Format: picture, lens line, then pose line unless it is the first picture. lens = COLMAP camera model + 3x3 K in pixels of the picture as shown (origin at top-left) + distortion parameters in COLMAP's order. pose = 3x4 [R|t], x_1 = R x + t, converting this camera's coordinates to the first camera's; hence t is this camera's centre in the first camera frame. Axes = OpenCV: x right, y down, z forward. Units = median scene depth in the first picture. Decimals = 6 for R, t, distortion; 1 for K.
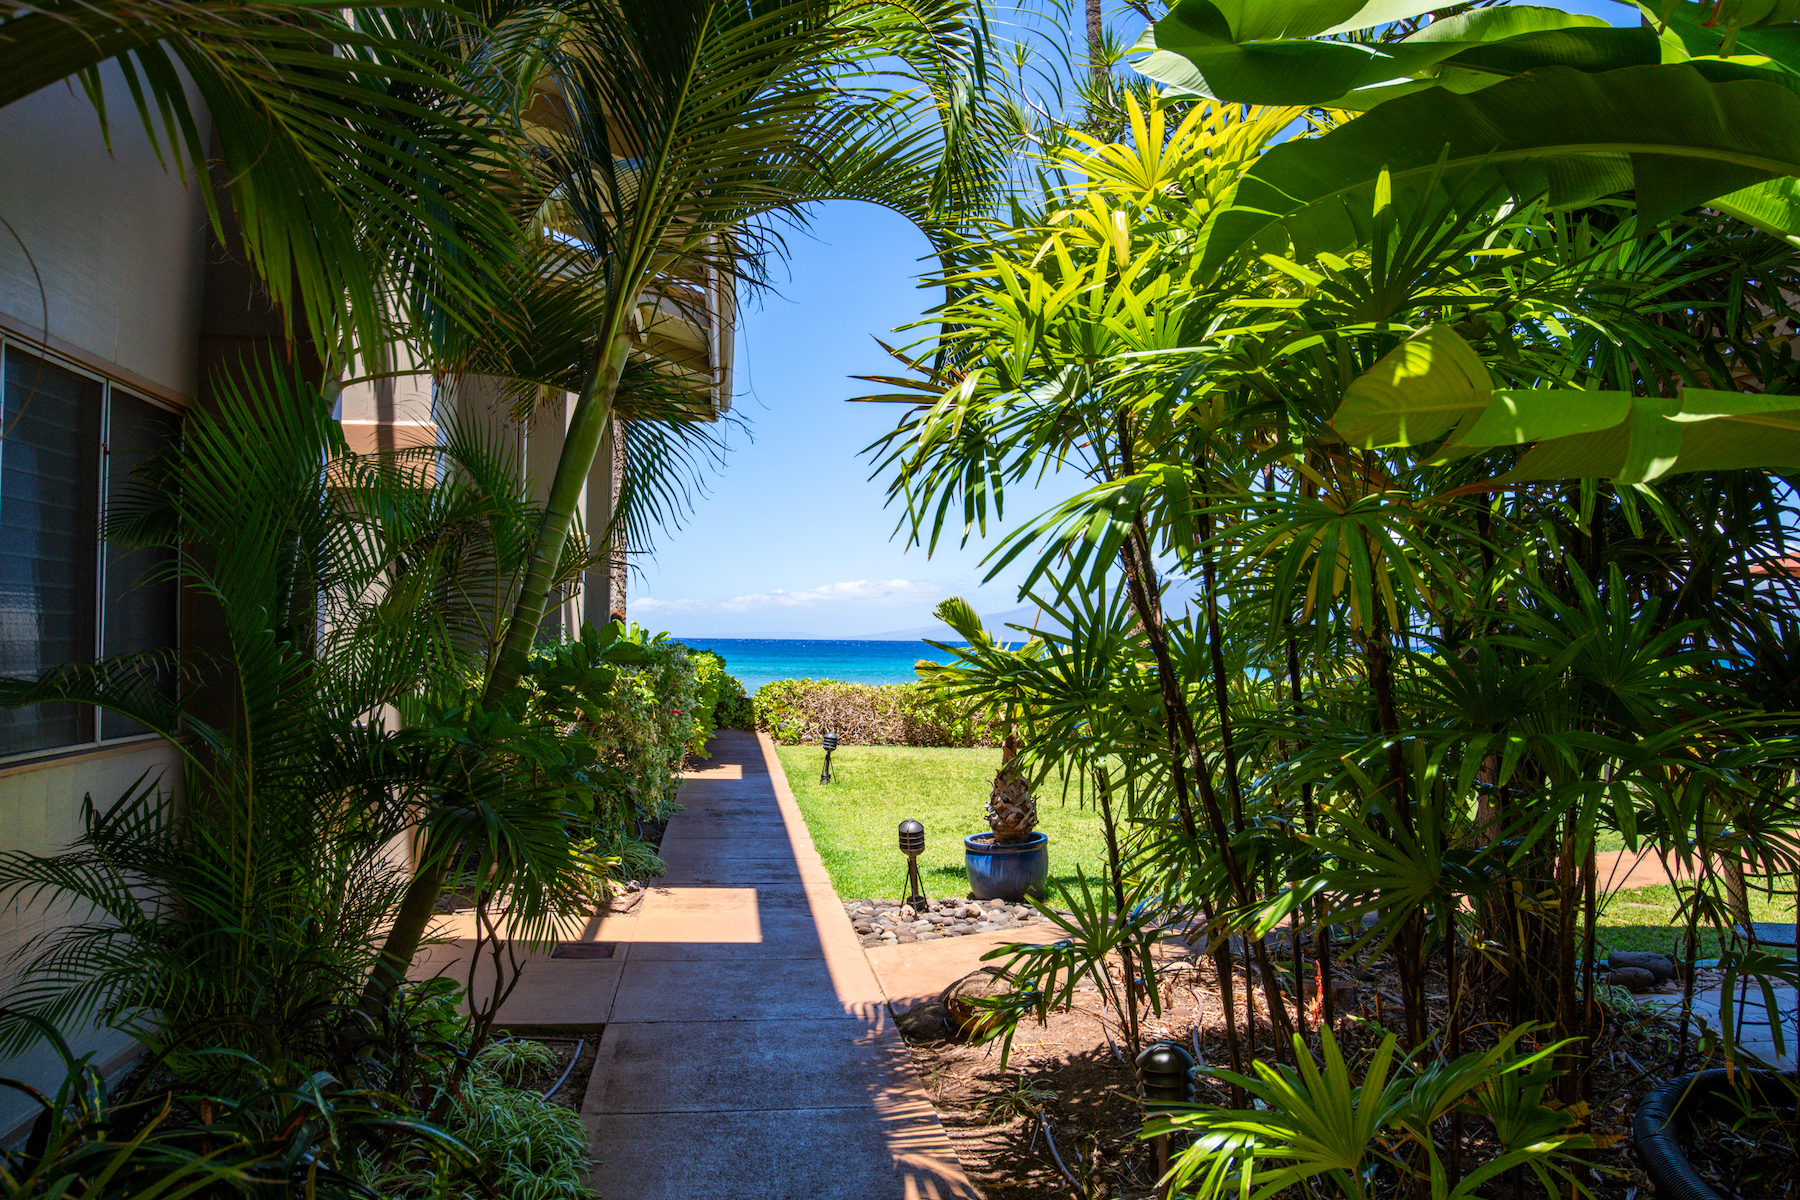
lens RADIAL K [[1504.6, 0, 899.6], [0, 1504.6, 601.2], [0, 0, 1]] dist [-0.000032, -0.000035]
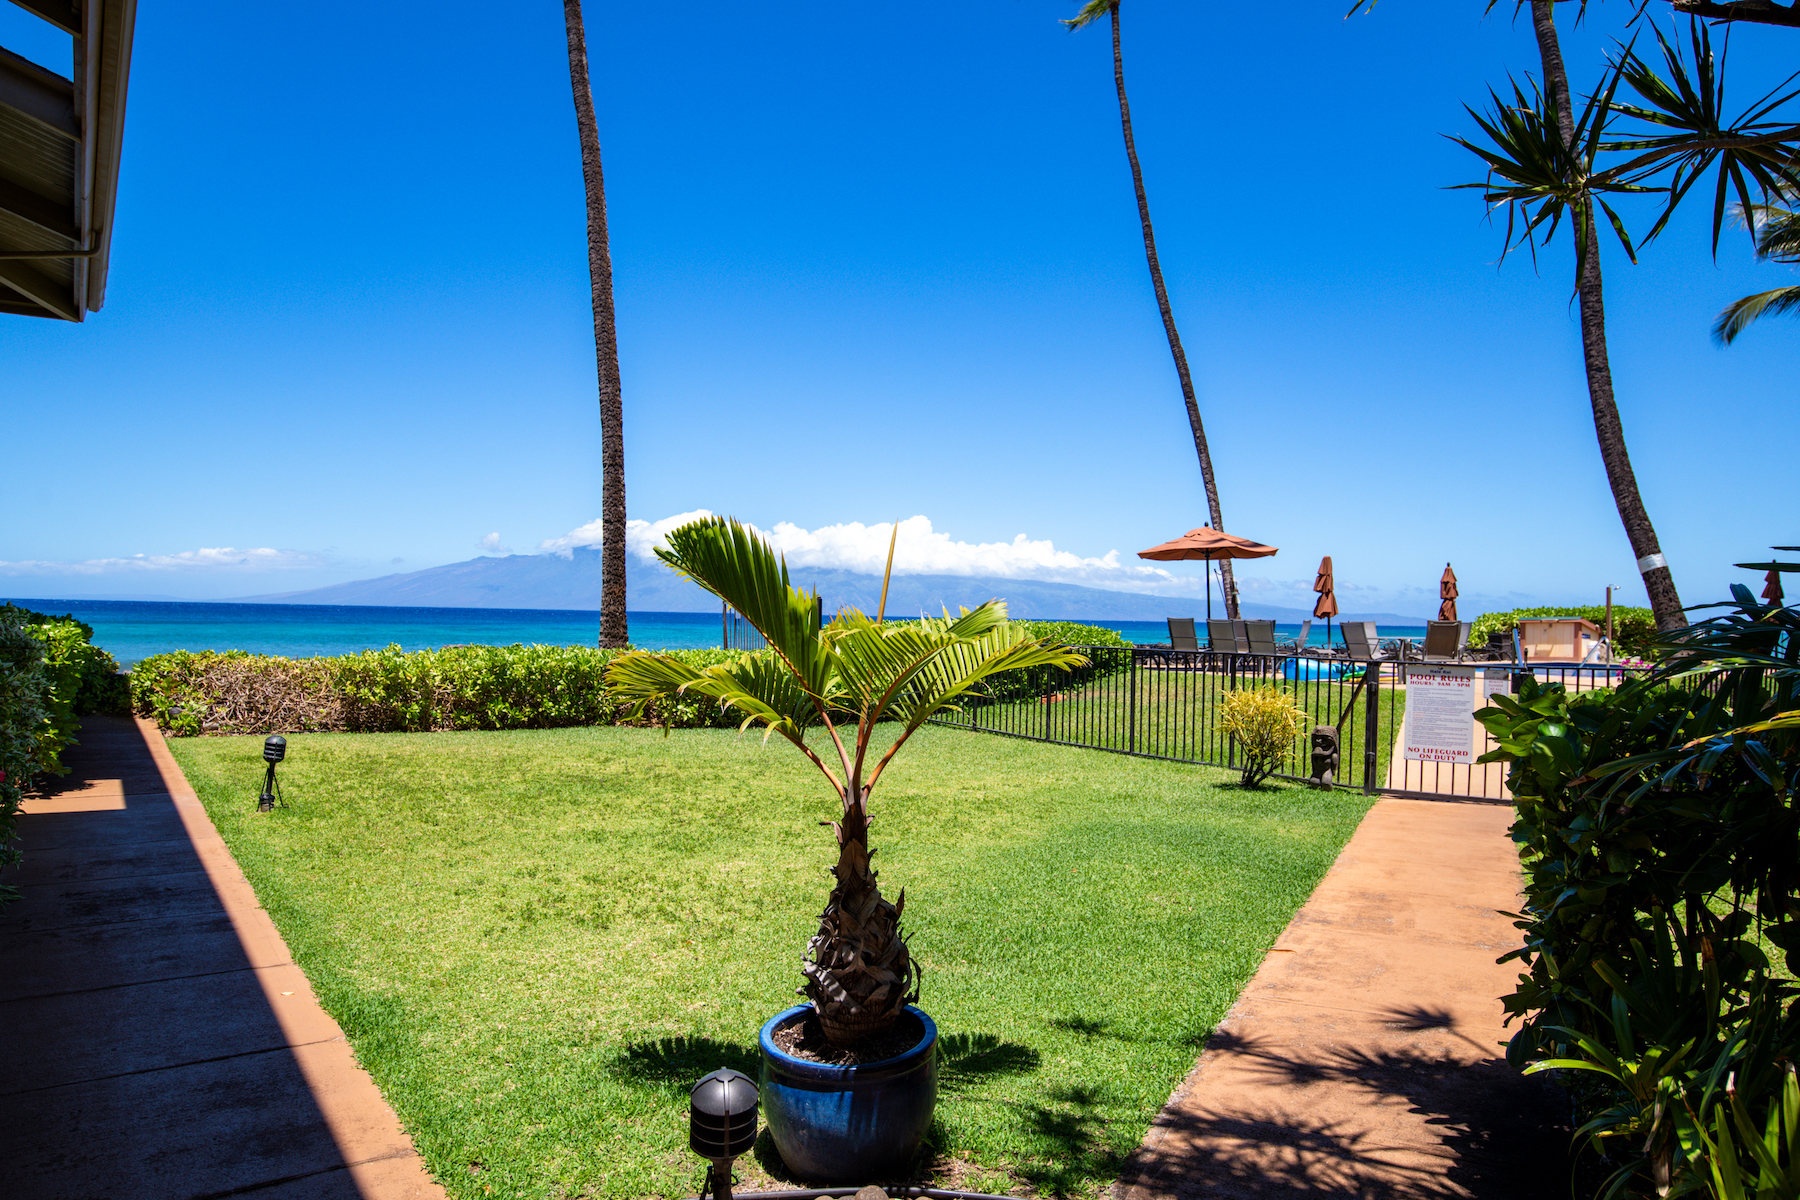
lens RADIAL K [[1183.8, 0, 904.7], [0, 1183.8, 608.0], [0, 0, 1]] dist [-0.033512, 0.001390]
pose [[0.875880, 0.010516, 0.482415, -0.039338], [-0.023323, 0.999517, 0.020557, 0.007379], [-0.481966, -0.029257, 0.875701, 0.285496]]
